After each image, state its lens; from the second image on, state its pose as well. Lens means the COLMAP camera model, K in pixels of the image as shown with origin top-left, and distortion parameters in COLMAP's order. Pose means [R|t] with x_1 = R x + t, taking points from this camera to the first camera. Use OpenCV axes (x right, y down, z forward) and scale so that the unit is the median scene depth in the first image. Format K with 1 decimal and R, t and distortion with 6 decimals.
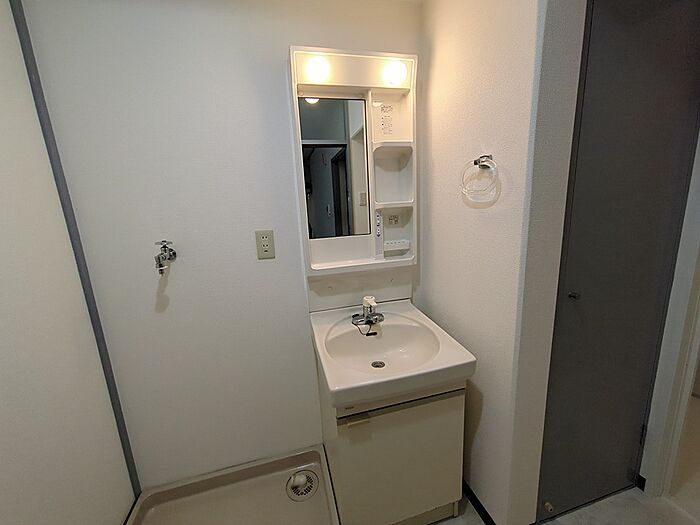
lens RADIAL K [[276.8, 0, 346.1], [0, 276.8, 260.1], [0, 0, 1]] dist [0.000752, 0.000077]
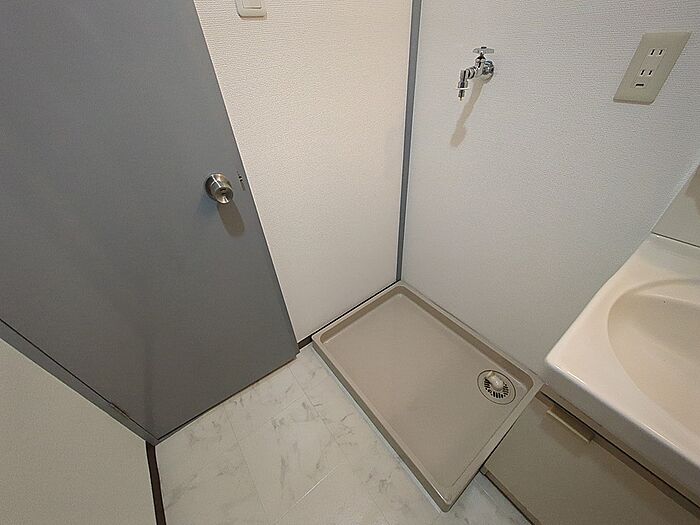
lens RADIAL K [[276.8, 0, 346.1], [0, 276.8, 260.1], [0, 0, 1]] dist [0.000752, 0.000077]
pose [[0.394456, 0.595098, -0.700188, 0.046649], [-0.135393, 0.791295, 0.596256, -0.008996], [0.908886, -0.140397, 0.392703, 0.261455]]
